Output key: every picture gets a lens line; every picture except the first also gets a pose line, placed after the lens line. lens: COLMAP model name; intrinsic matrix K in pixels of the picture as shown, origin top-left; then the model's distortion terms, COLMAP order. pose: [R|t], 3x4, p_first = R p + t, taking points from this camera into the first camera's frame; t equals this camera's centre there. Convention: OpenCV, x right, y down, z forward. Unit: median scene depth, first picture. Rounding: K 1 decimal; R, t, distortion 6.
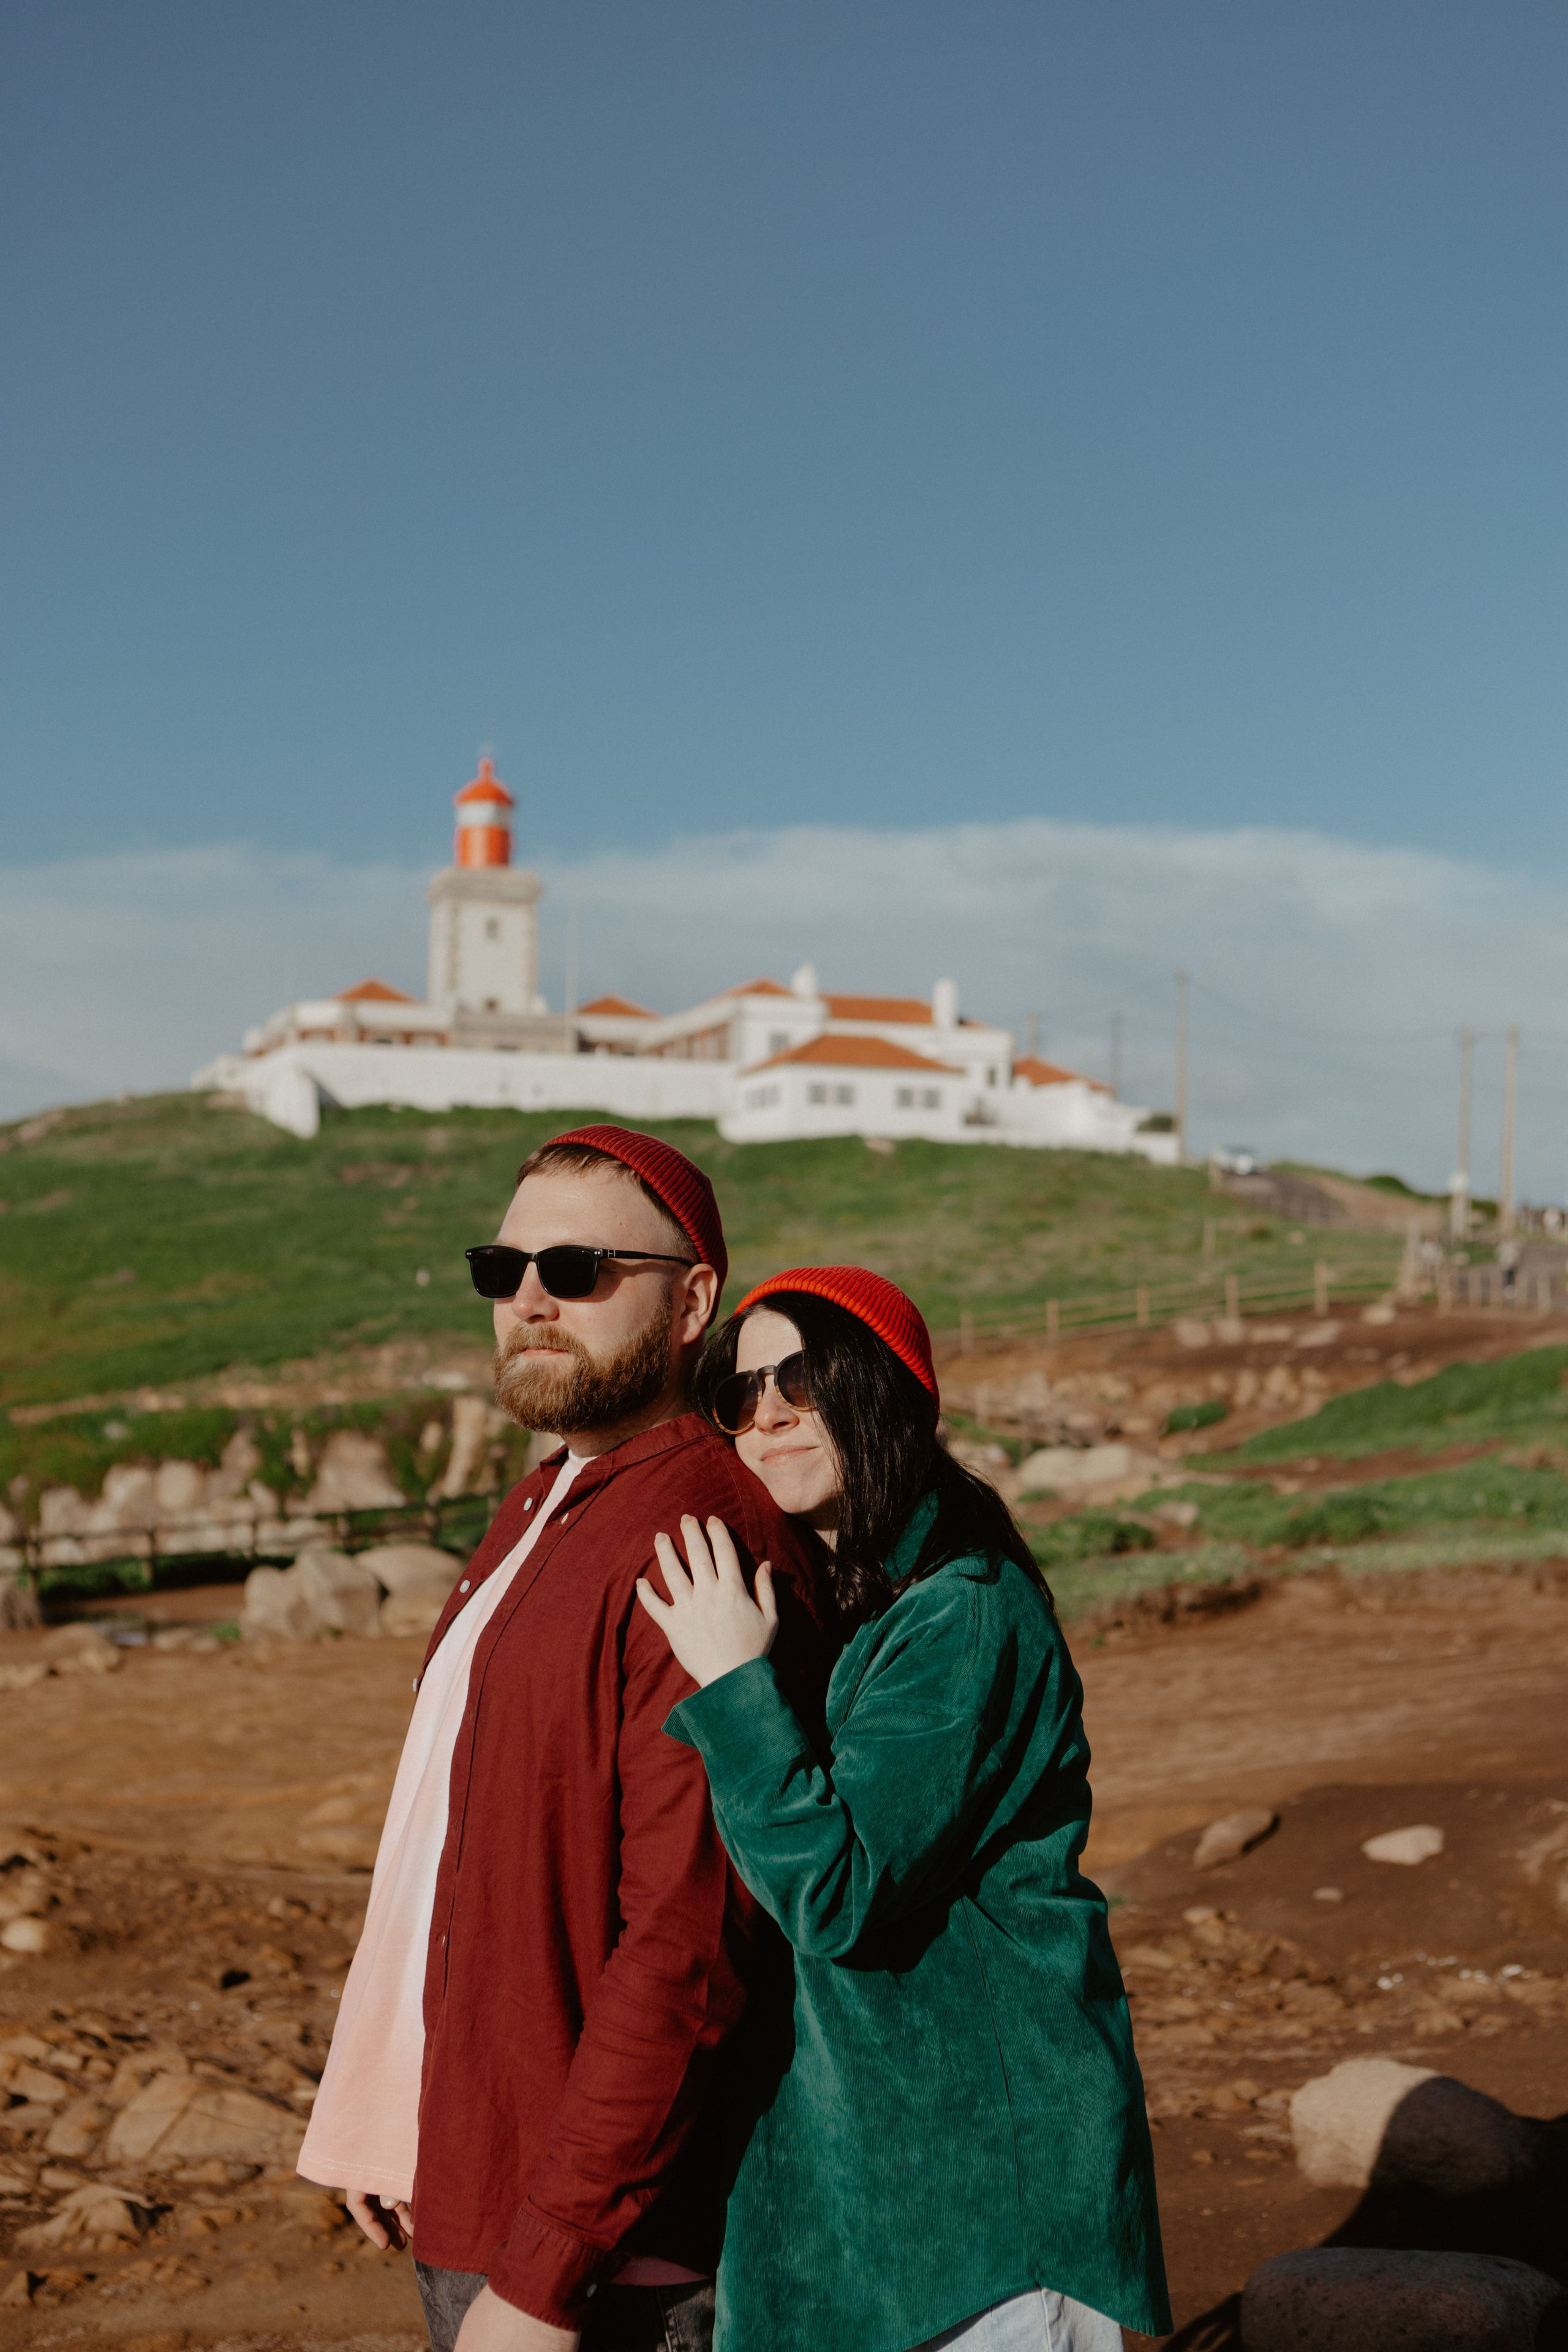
lens RADIAL K [[2859.6, 0, 784.0], [0, 2859.6, 1176.0], [0, 0, 1]] dist [-0.020646, -0.014423]
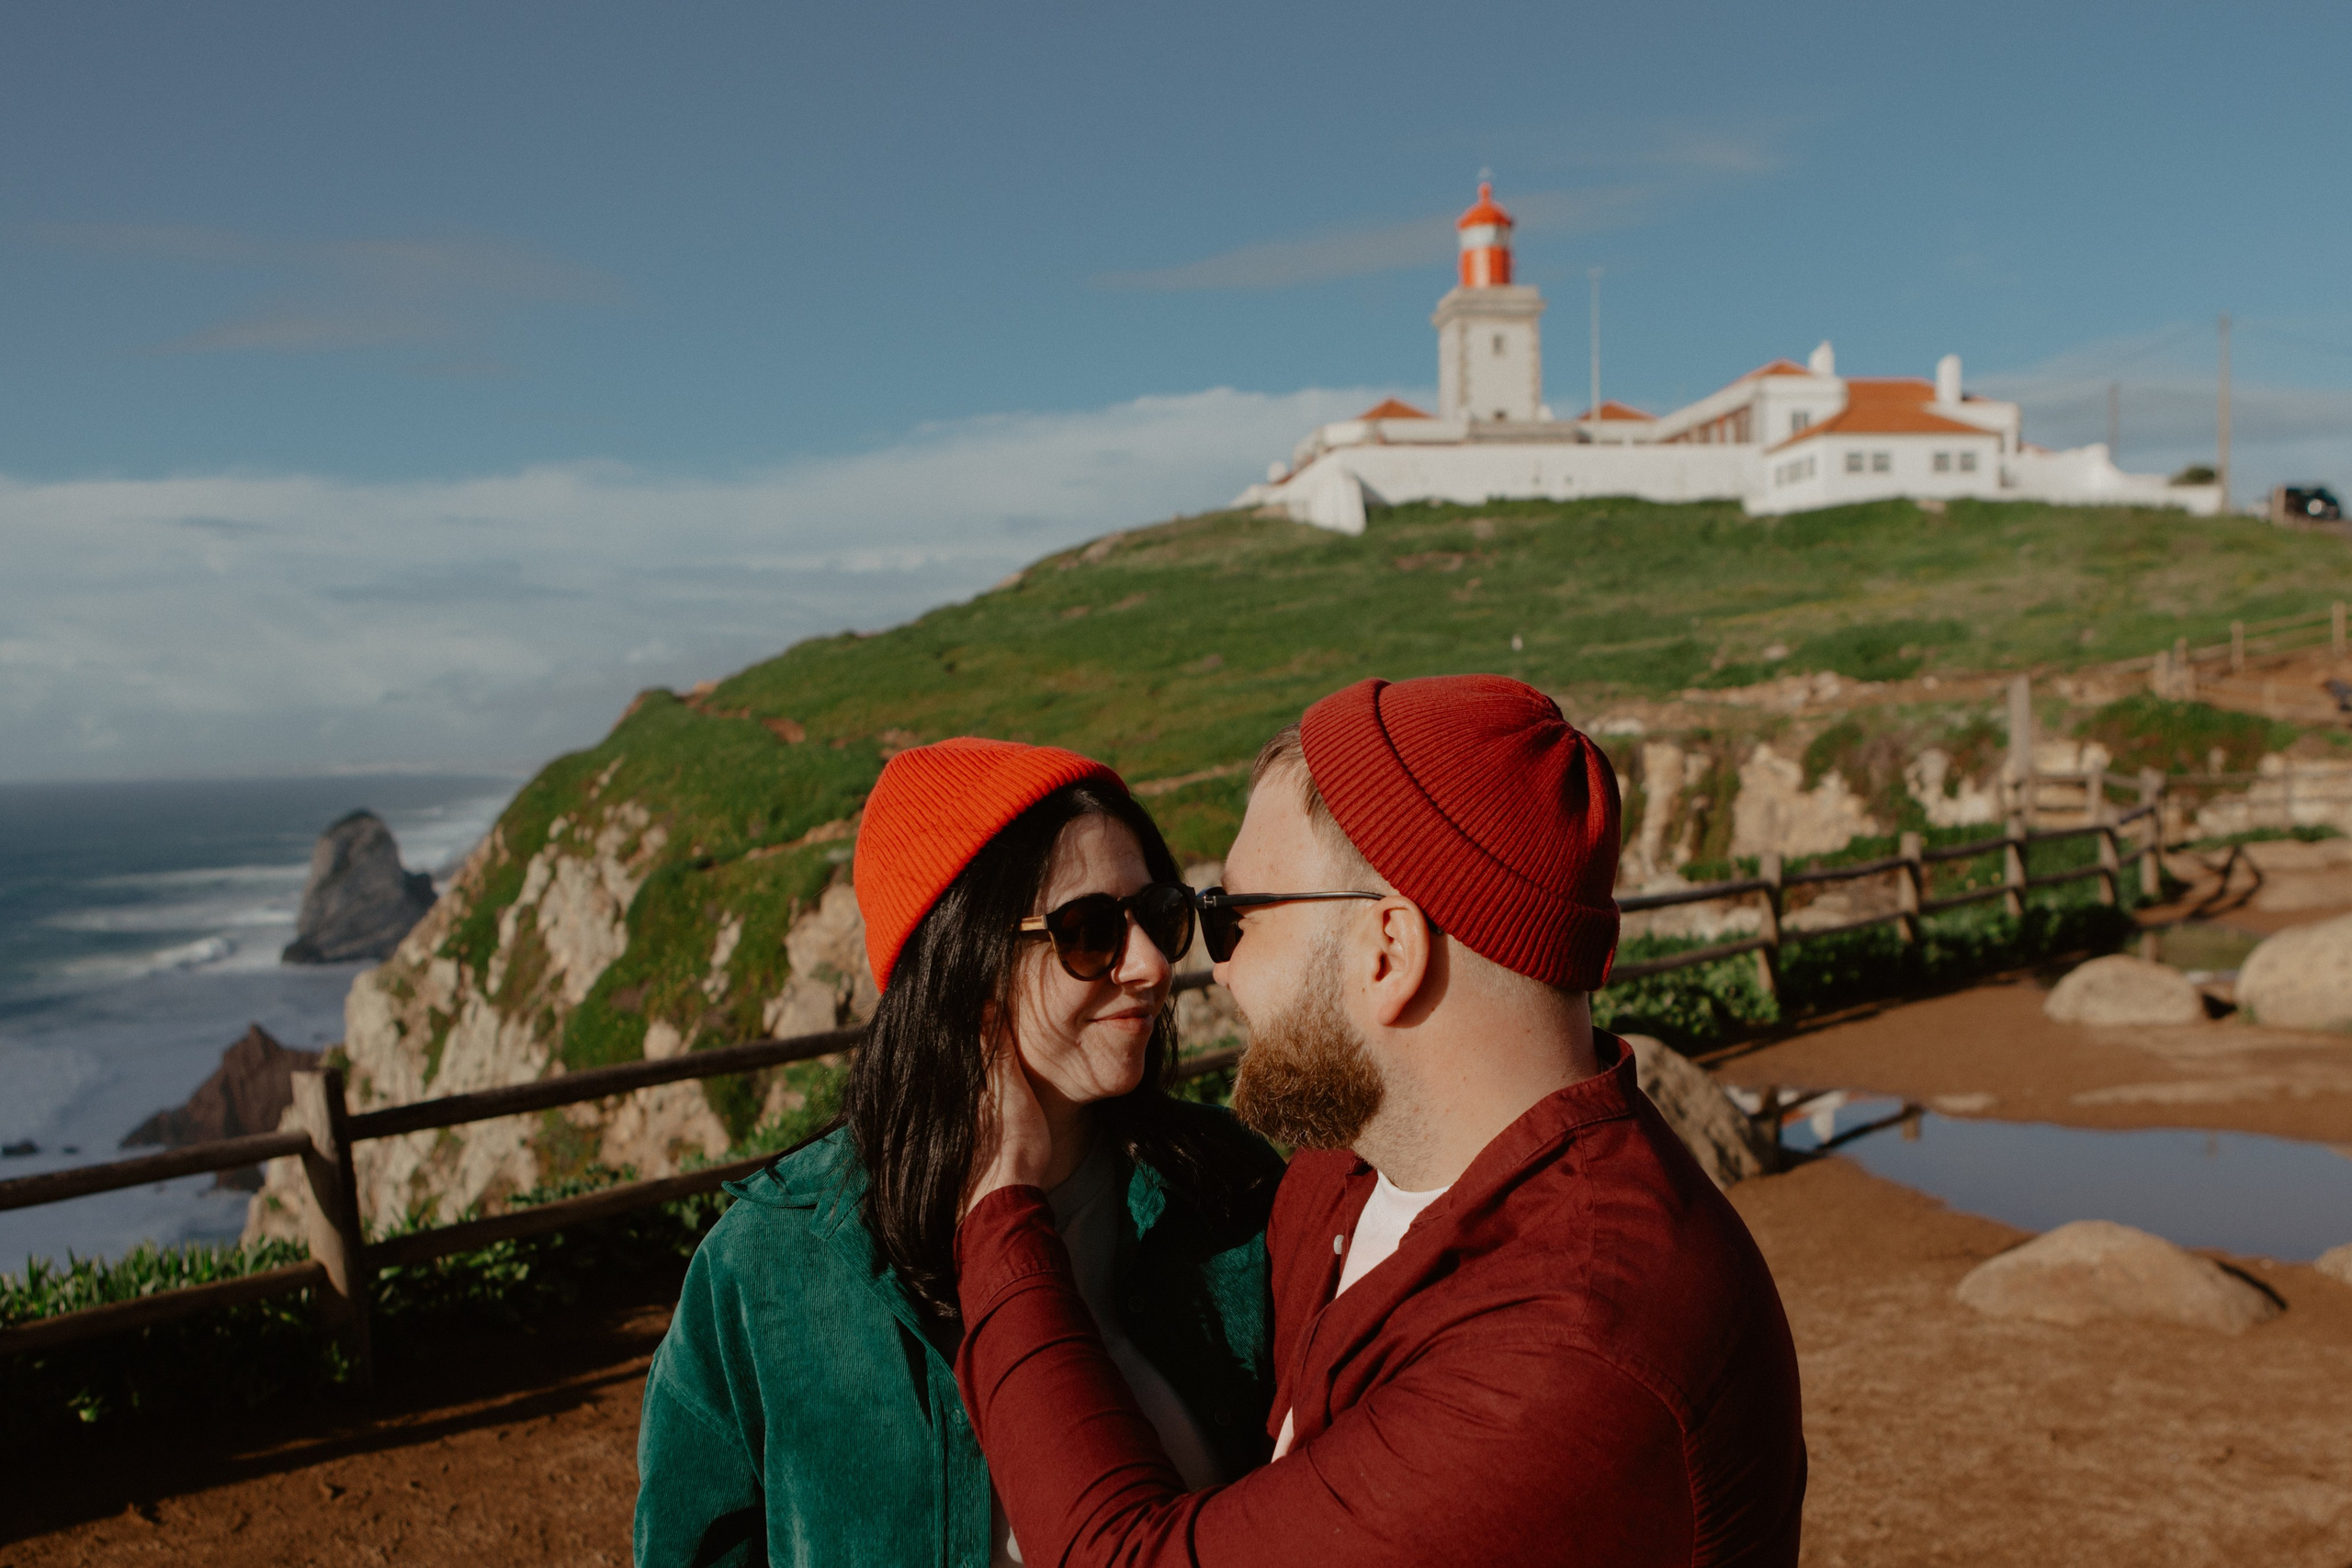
lens RADIAL K [[2236.8, 0, 1244.7], [0, 2236.8, 945.4], [0, 0, 1]] dist [-0.009362, 0.004797]
pose [[0.982931, -0.025586, -0.182185, -0.067315], [0.051136, 0.989256, 0.136962, 0.023447], [0.176723, -0.143941, 0.973679, 0.185486]]
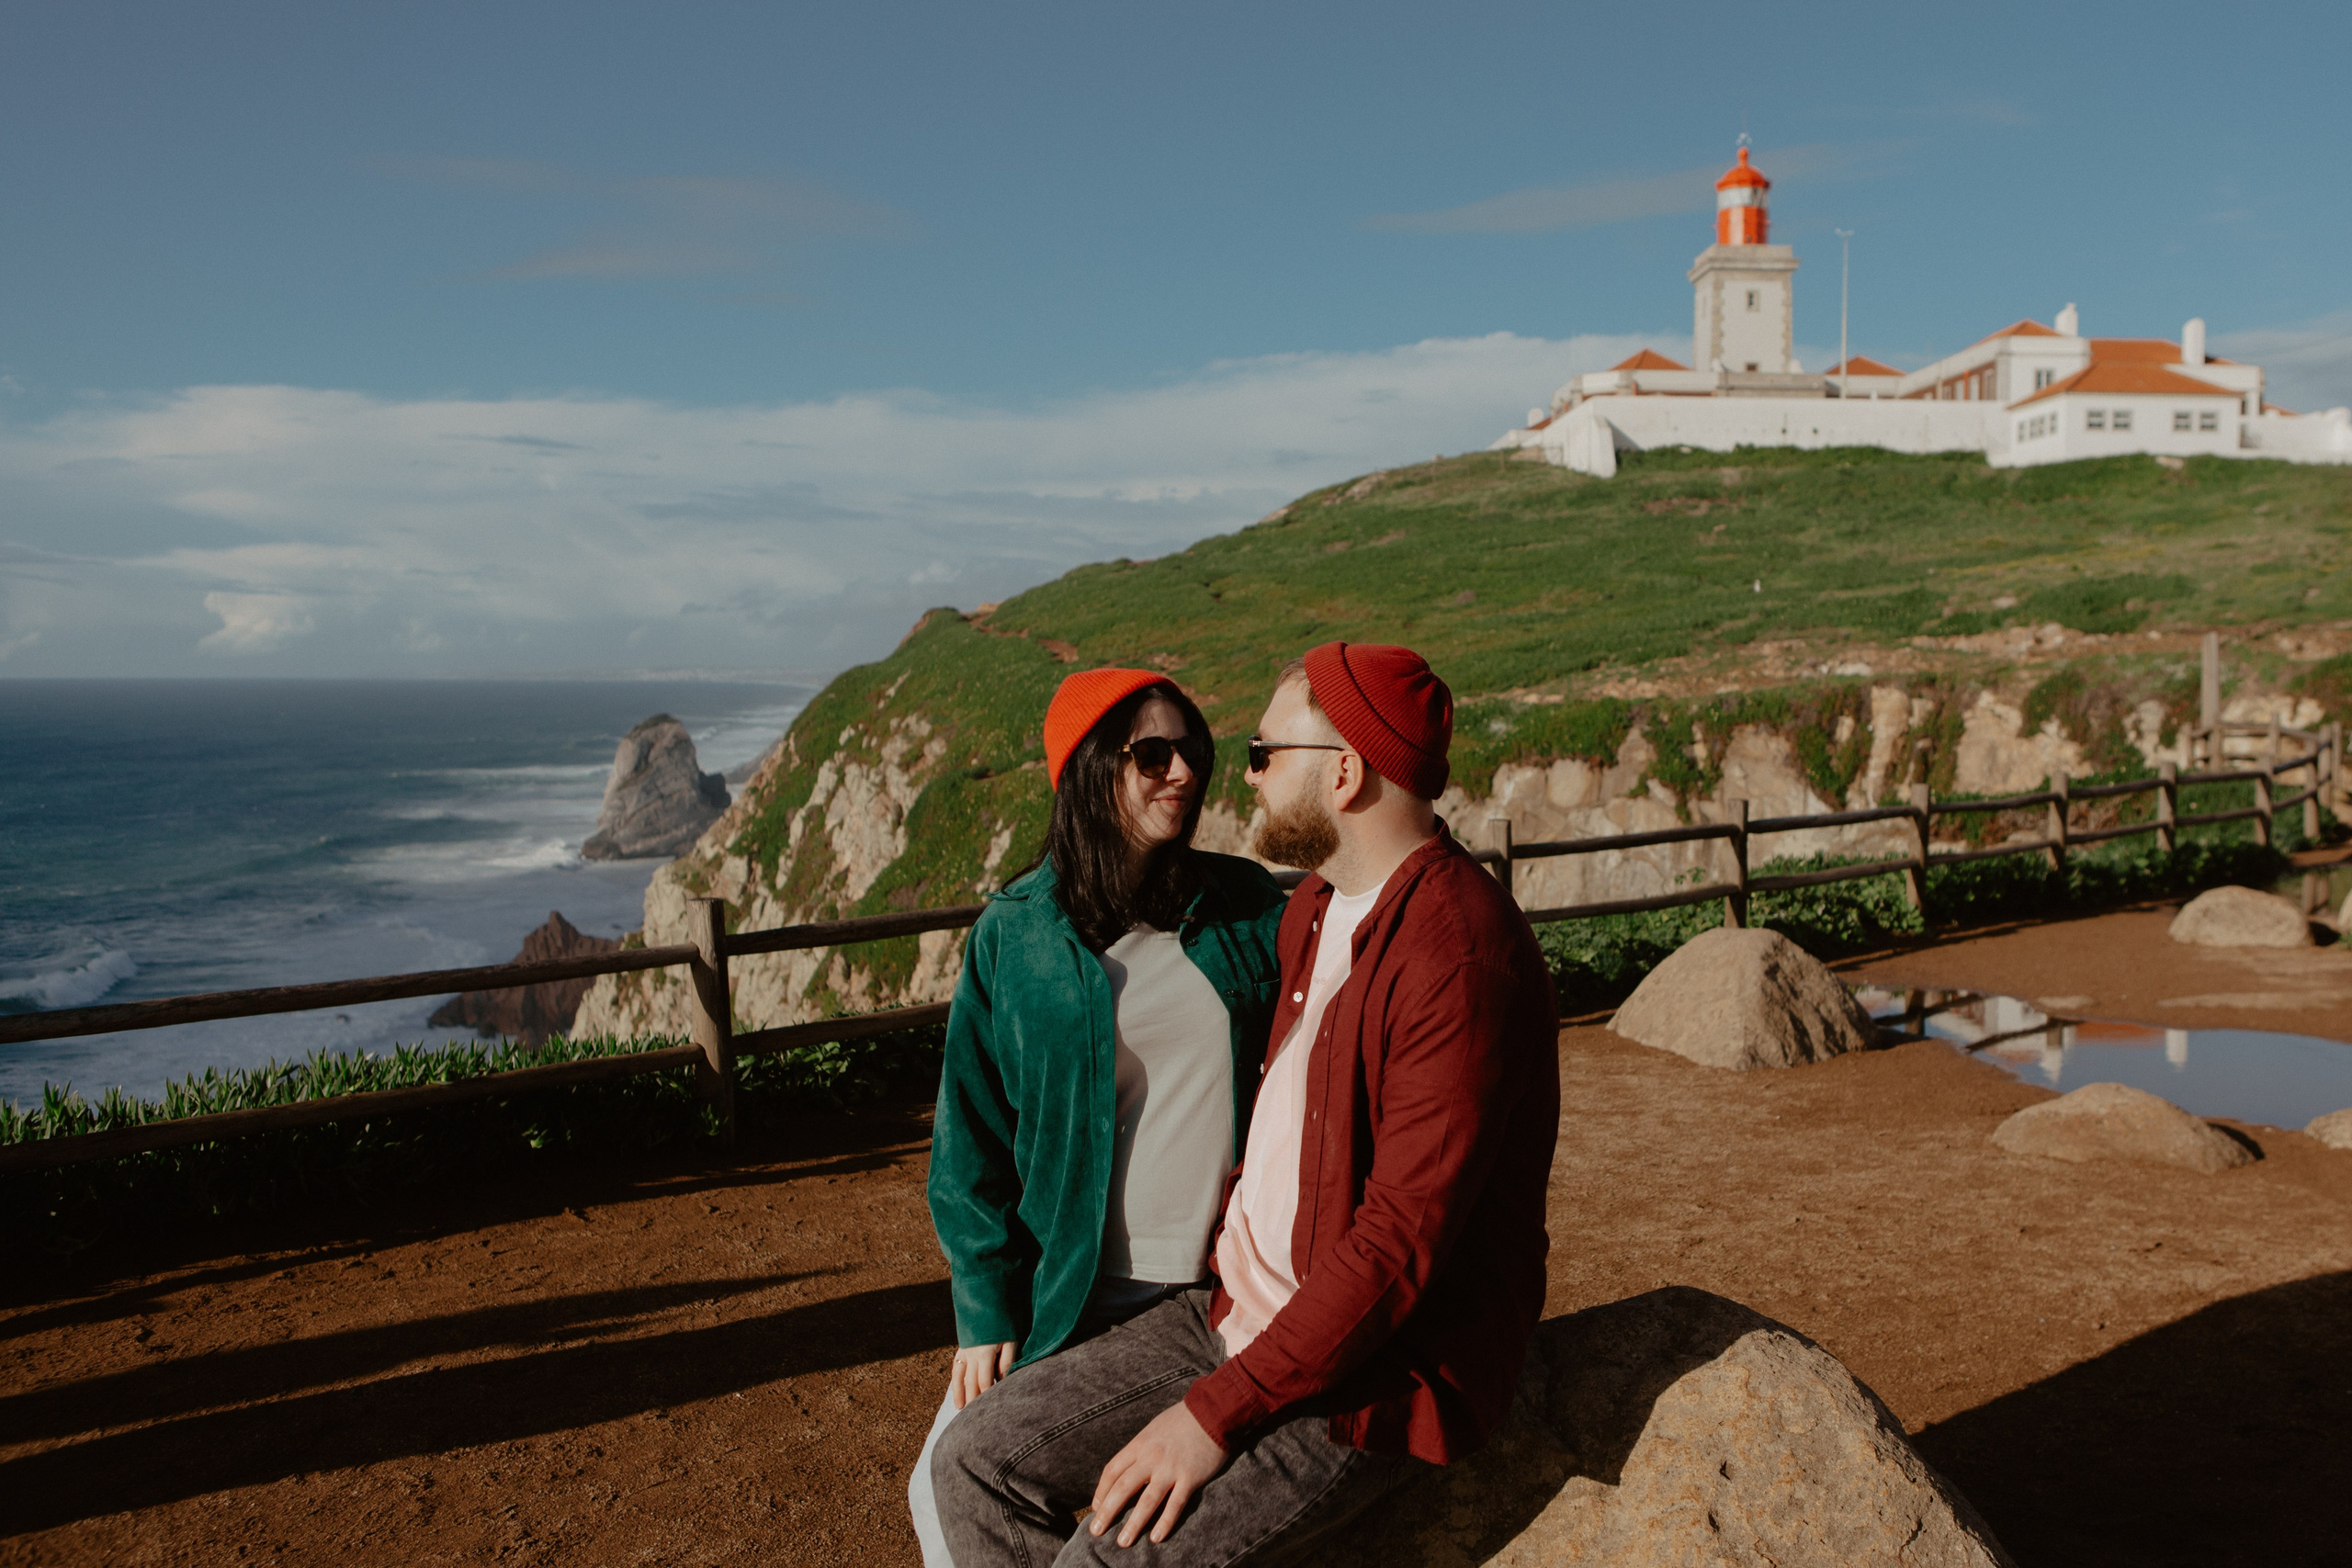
lens RADIAL K [[2166.4, 0, 1346.3], [0, 2166.4, 785.4], [0, 0, 1]] dist [-0.007589, 0.006772]
pose [[0.968656, -0.001729, -0.248400, -0.063410], [0.026452, 0.995008, 0.096228, 0.023057], [0.246993, -0.099782, 0.963866, 0.175441]]
